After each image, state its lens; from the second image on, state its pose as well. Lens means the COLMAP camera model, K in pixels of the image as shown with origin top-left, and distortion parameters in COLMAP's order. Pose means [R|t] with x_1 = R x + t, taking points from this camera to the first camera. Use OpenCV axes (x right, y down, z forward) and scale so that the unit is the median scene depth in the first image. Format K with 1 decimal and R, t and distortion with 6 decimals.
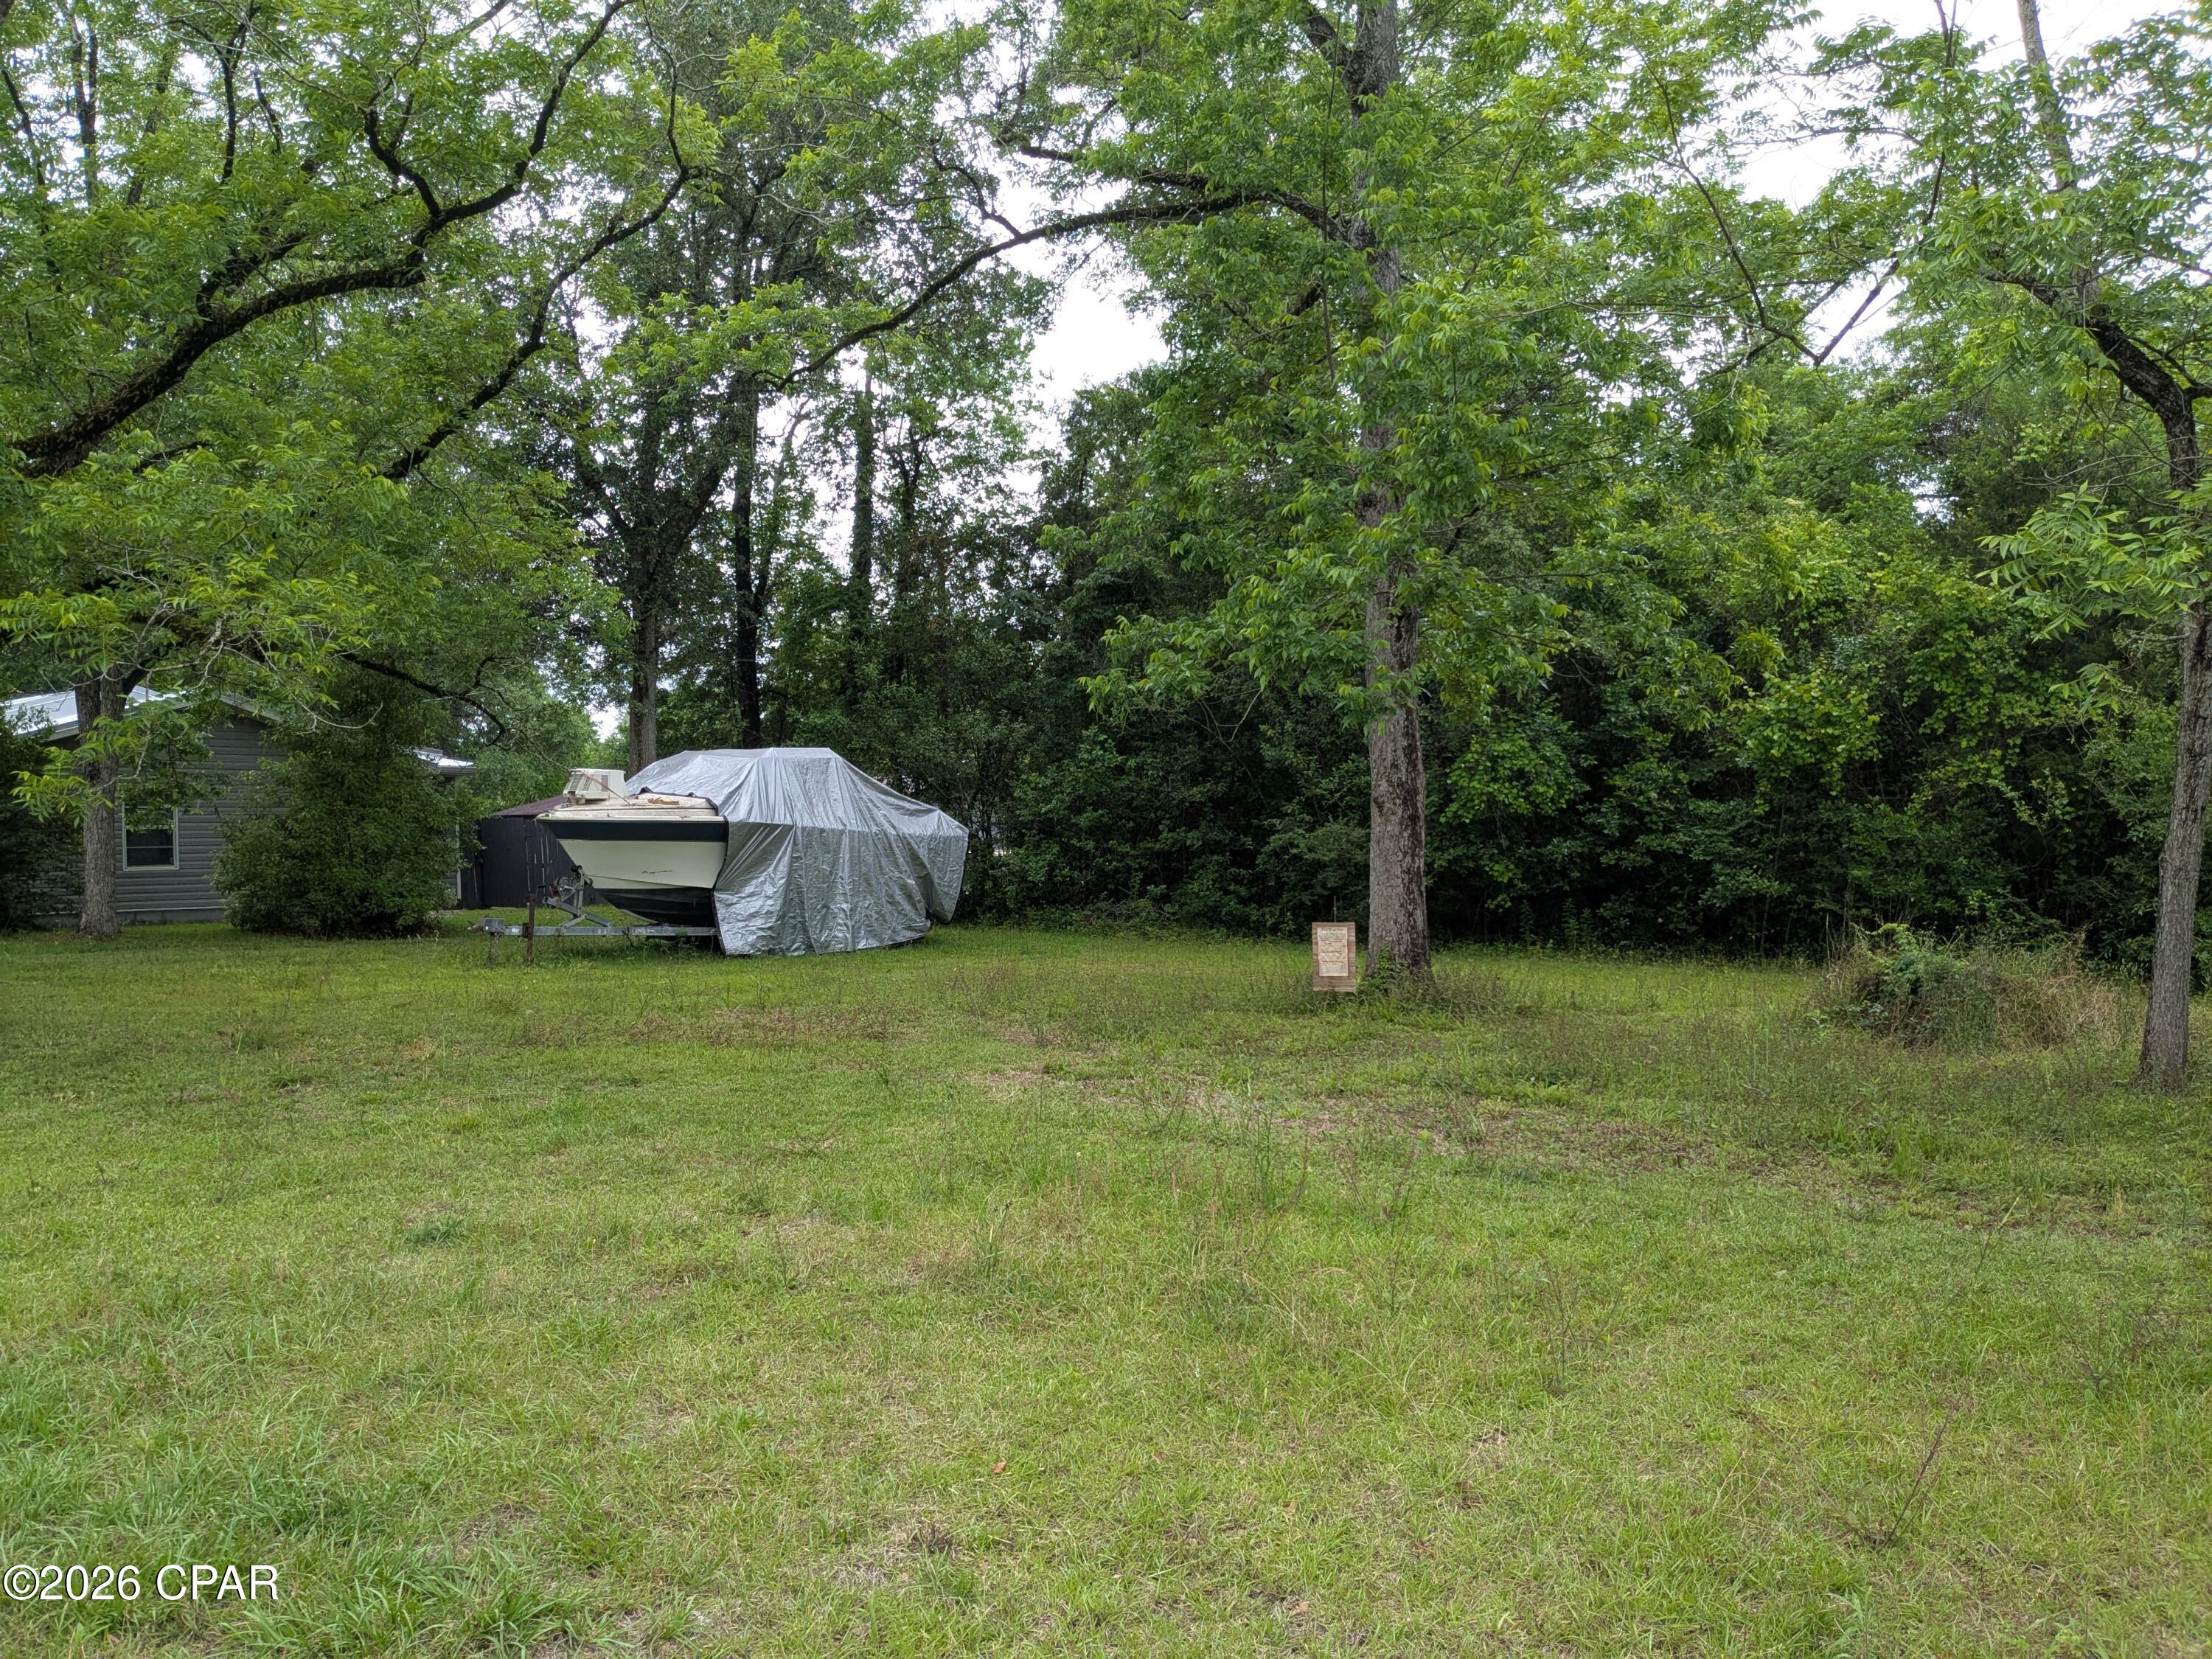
lens RADIAL K [[1695.8, 0, 1108.4], [0, 1695.8, 806.3], [0, 0, 1]] dist [0.041199, -0.058237]
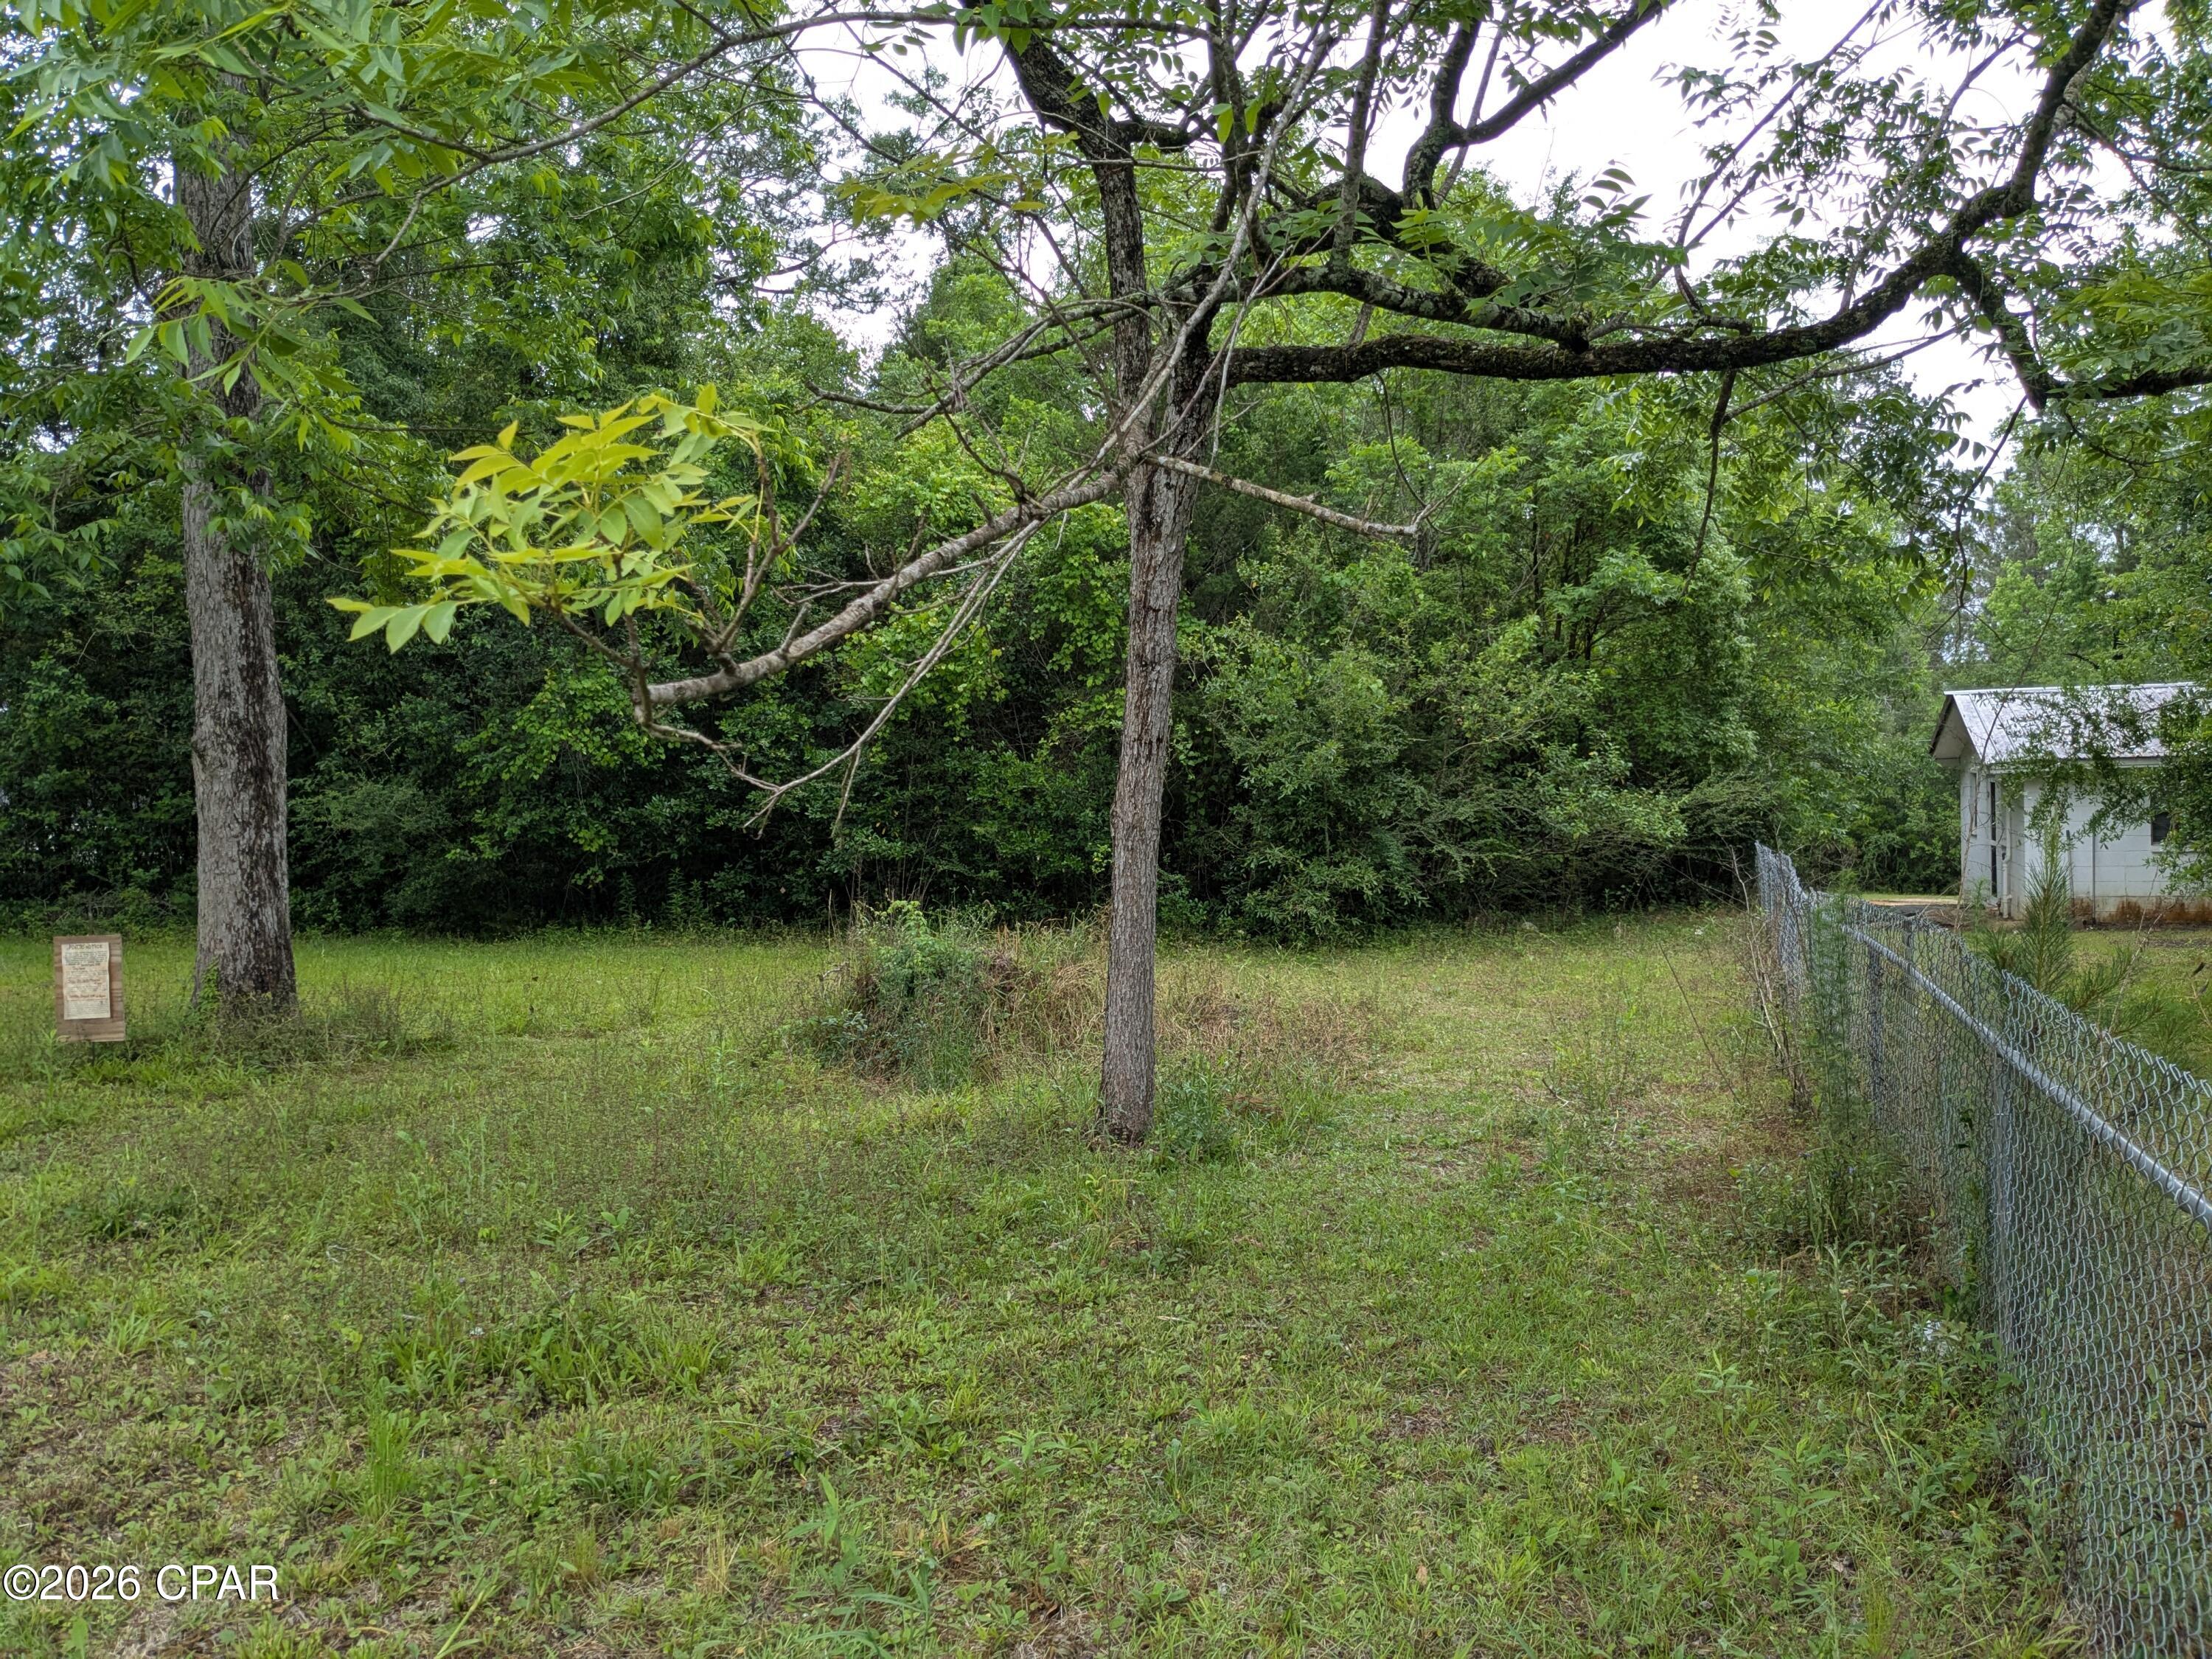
lens RADIAL K [[1767.4, 0, 1106.0], [0, 1767.4, 829.5], [0, 0, 1]] dist [0.003862, 0.000721]
pose [[0.918540, -0.026628, 0.394430, 0.137716], [0.011804, 0.999131, 0.039962, 0.003556], [-0.395152, -0.032051, 0.918056, 0.140094]]
